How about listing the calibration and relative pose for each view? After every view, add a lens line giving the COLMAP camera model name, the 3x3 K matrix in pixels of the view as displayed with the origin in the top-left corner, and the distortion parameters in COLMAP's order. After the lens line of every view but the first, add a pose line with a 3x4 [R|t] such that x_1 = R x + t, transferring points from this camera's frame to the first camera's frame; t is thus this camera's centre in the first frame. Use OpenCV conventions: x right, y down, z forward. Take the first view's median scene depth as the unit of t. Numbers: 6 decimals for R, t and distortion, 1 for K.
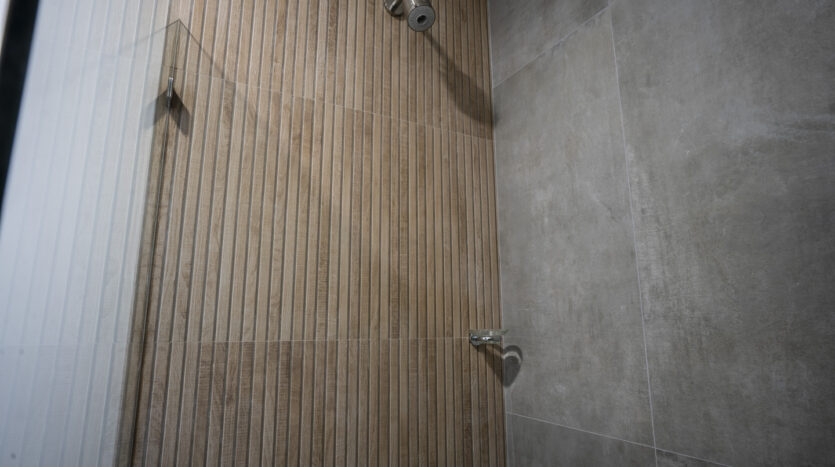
lens RADIAL K [[454.1, 0, 419.1], [0, 454.1, 240.2], [0, 0, 1]] dist [-0.037850, 0.011857]
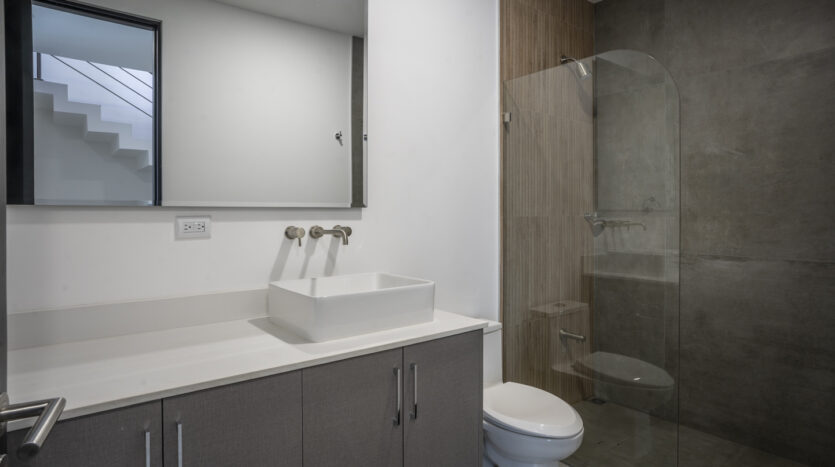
lens RADIAL K [[454.1, 0, 416.6], [0, 454.1, 225.0], [0, 0, 1]] dist [-0.037850, 0.011857]
pose [[0.985980, -0.000794, 0.166864, -1.316813], [-0.034128, 0.977892, 0.206309, -0.221585], [-0.163339, -0.209111, 0.964154, -1.295661]]
